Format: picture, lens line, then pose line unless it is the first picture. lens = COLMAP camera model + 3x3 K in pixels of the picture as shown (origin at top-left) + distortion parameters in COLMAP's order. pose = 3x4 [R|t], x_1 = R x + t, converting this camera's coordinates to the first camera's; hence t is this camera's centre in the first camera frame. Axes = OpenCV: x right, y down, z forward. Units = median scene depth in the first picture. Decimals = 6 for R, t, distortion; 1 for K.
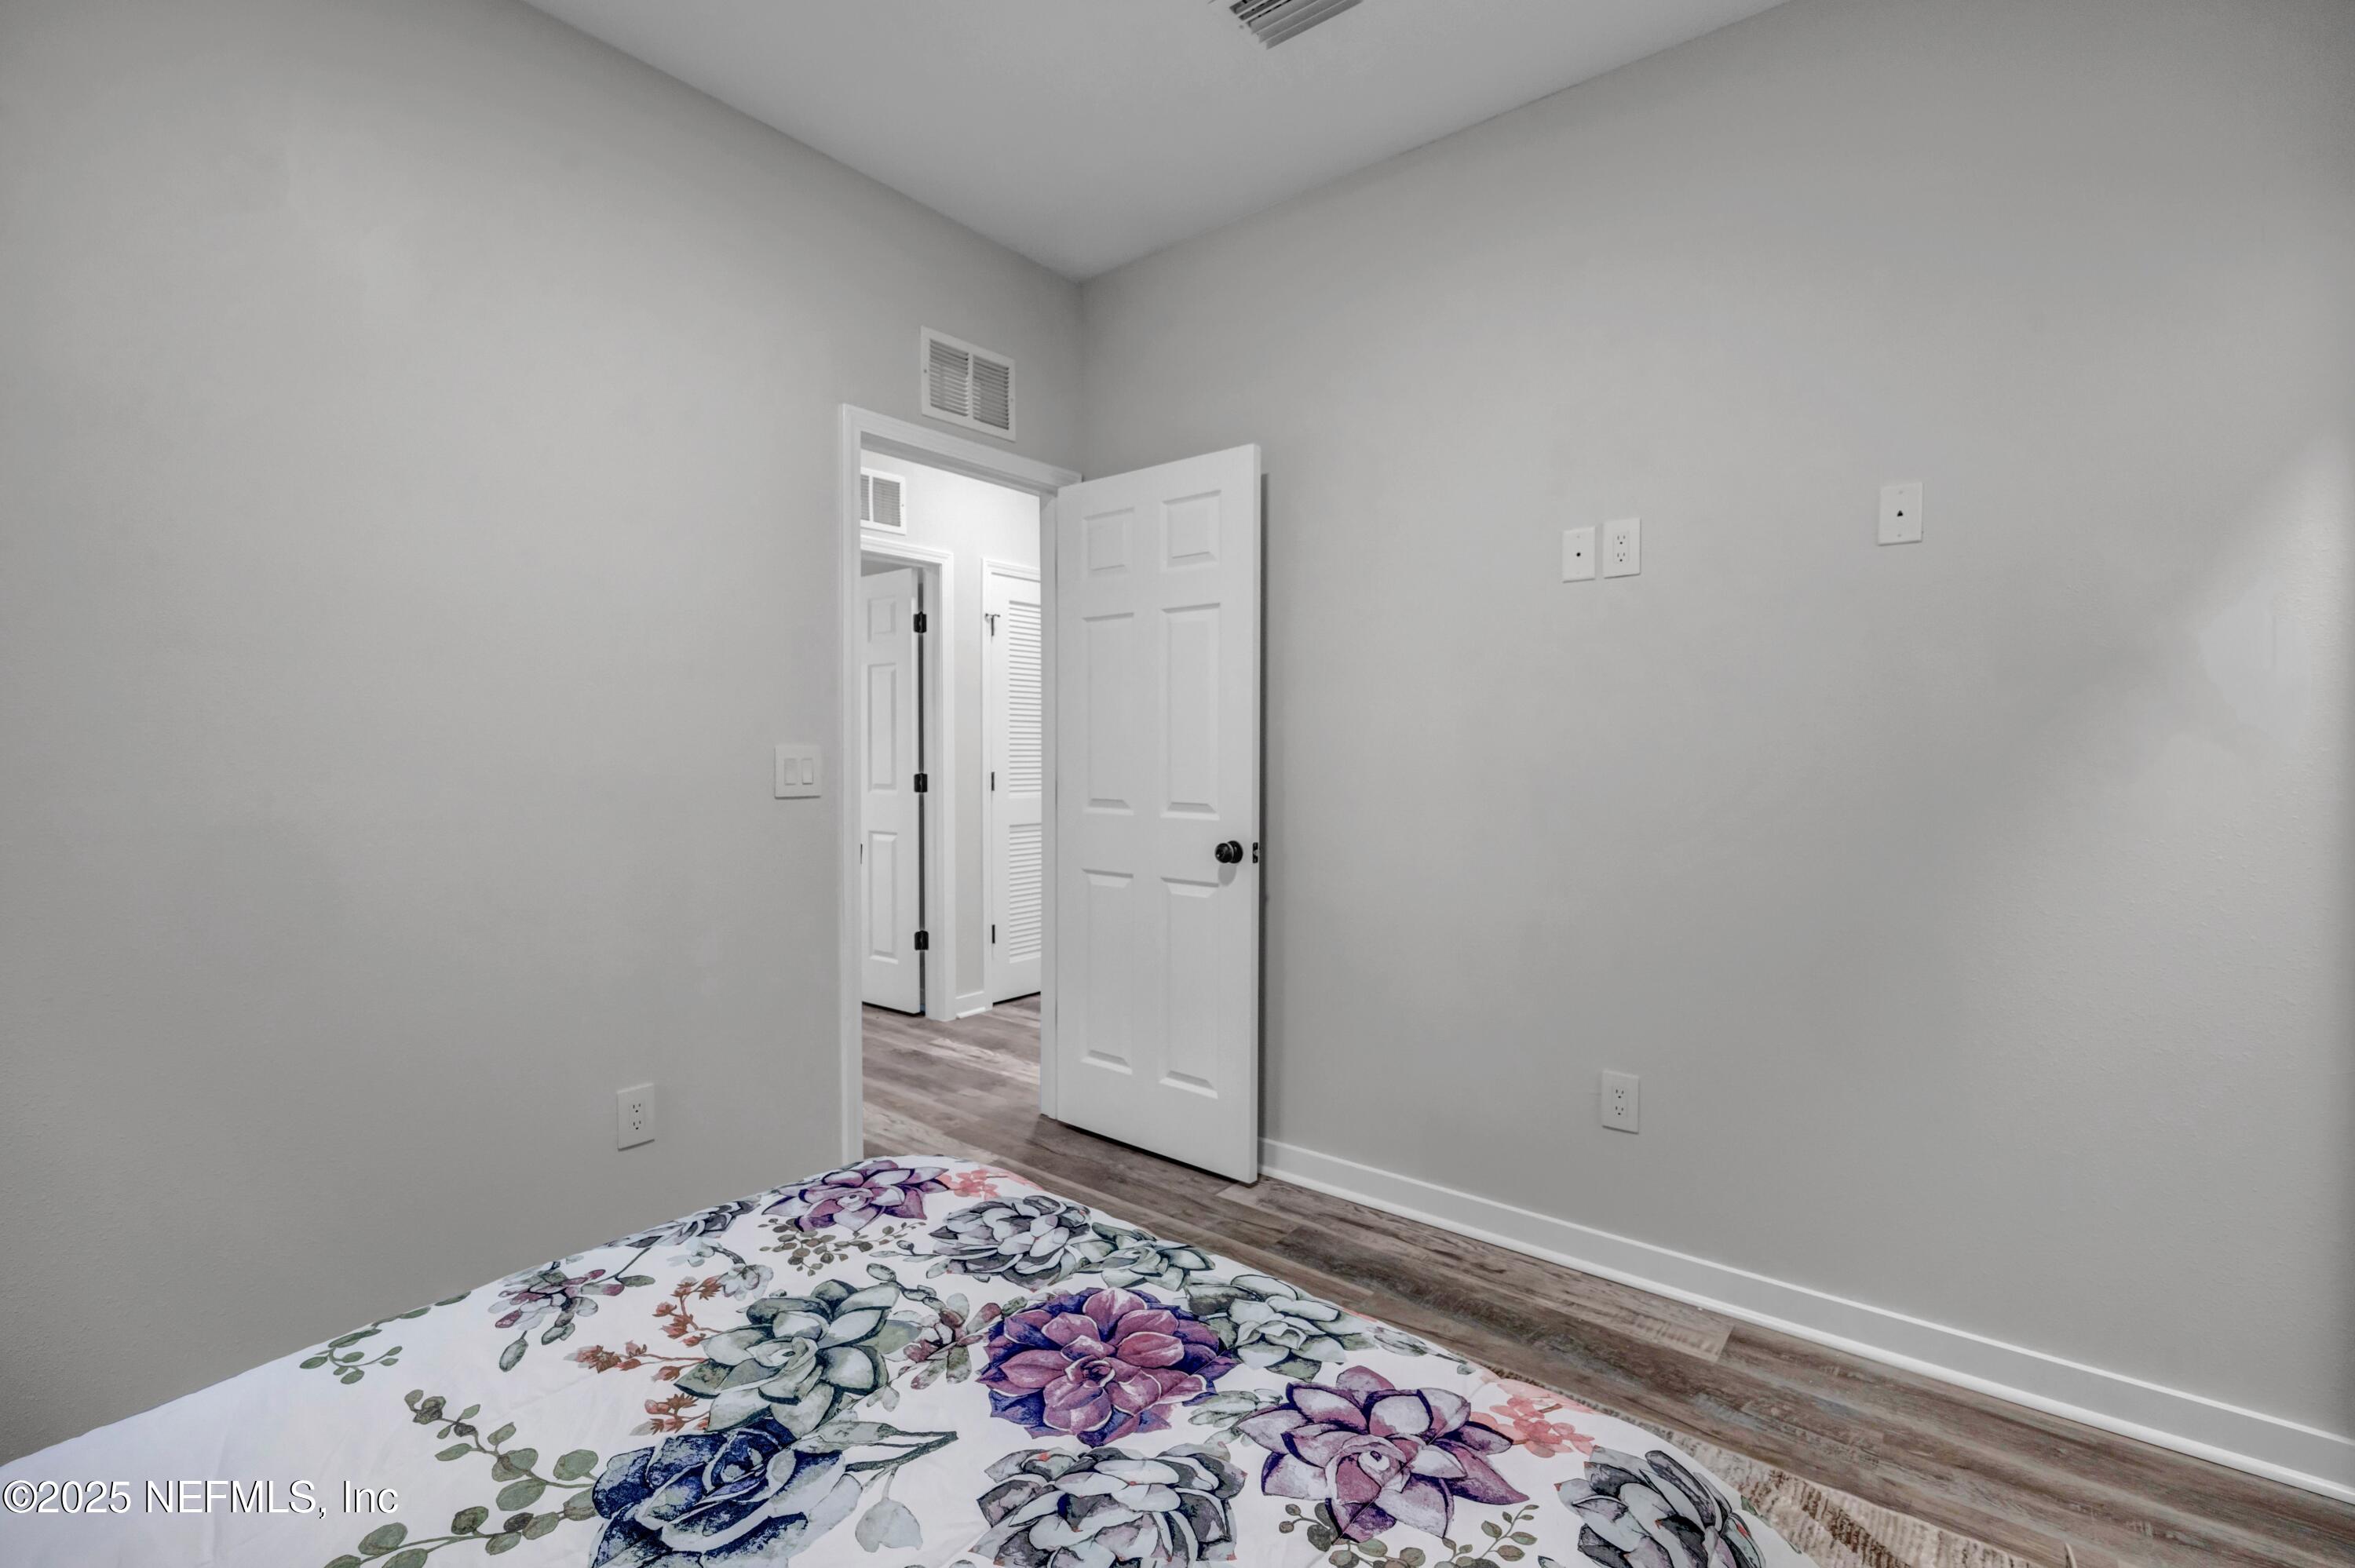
lens RADIAL K [[1031.1, 0, 1180.6], [0, 1031.1, 778.3], [0, 0, 1]] dist [-0.011009, 0.001038]
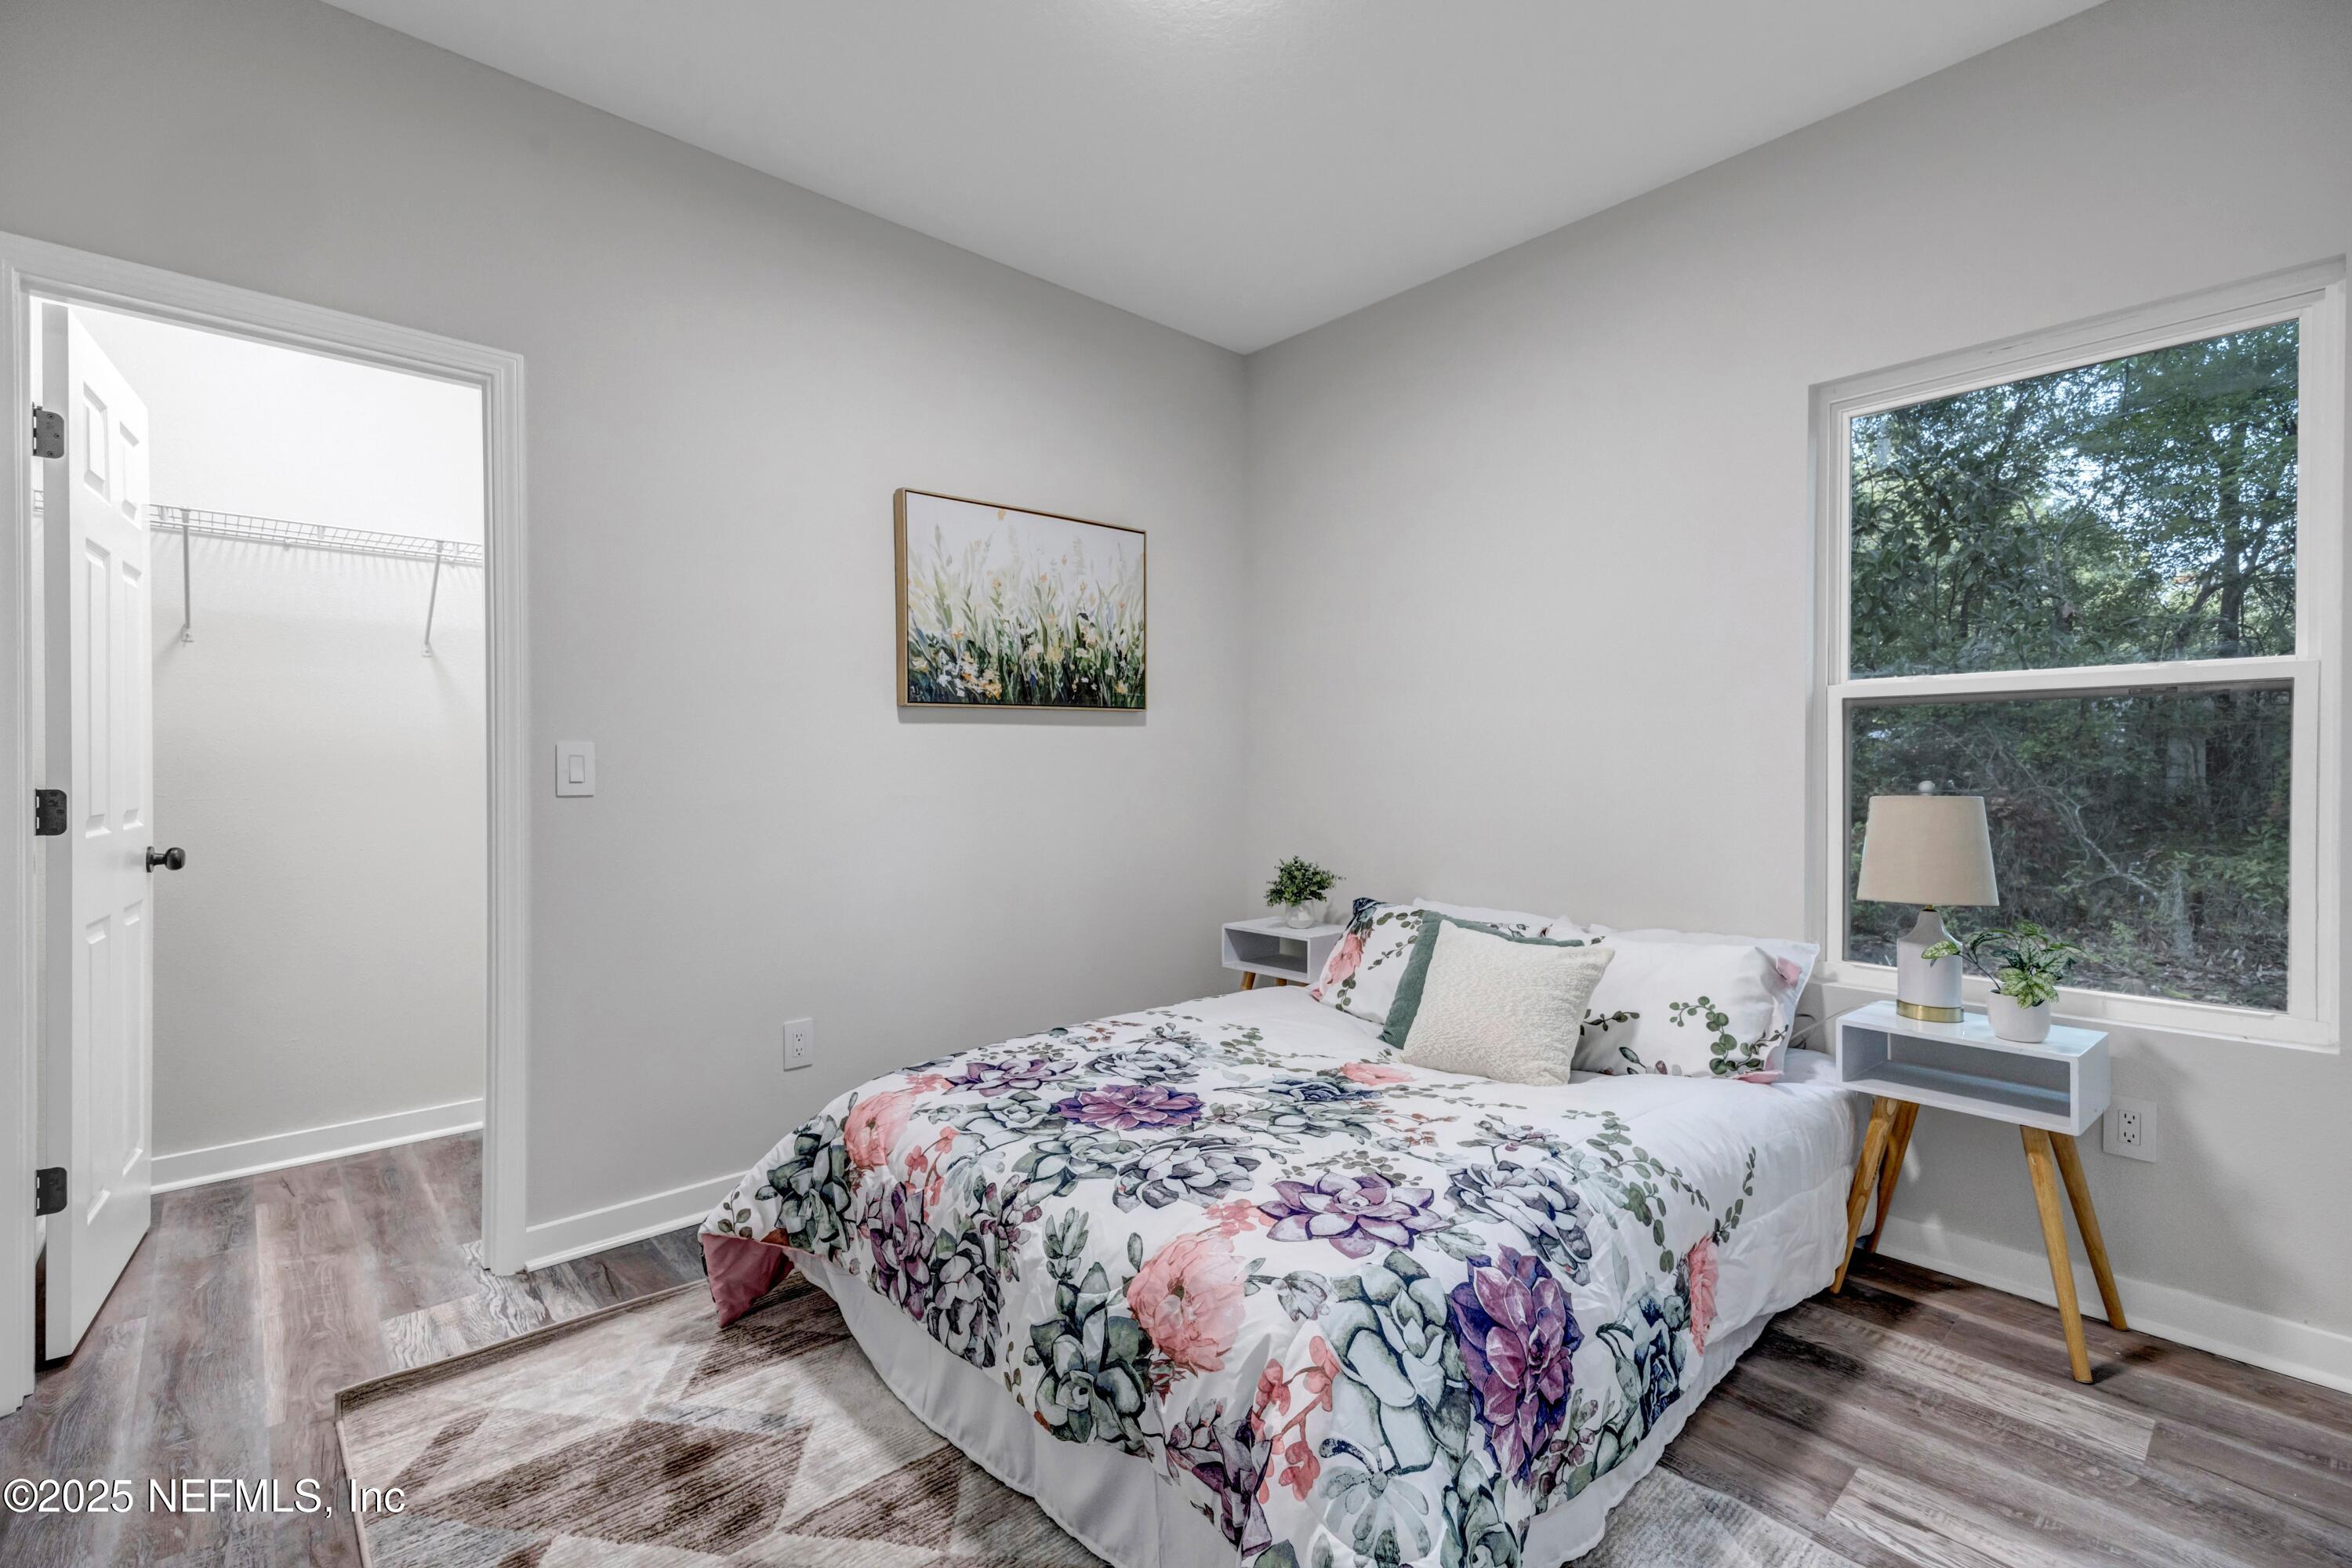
lens RADIAL K [[960.1, 0, 1169.7], [0, 960.1, 776.4], [0, 0, 1]] dist [-0.005667, -0.000176]
pose [[-0.986782, -0.000994, 0.162052, -0.338405], [0.005667, 0.999158, 0.040636, -0.028919], [-0.161956, 0.041017, -0.985945, 2.185578]]
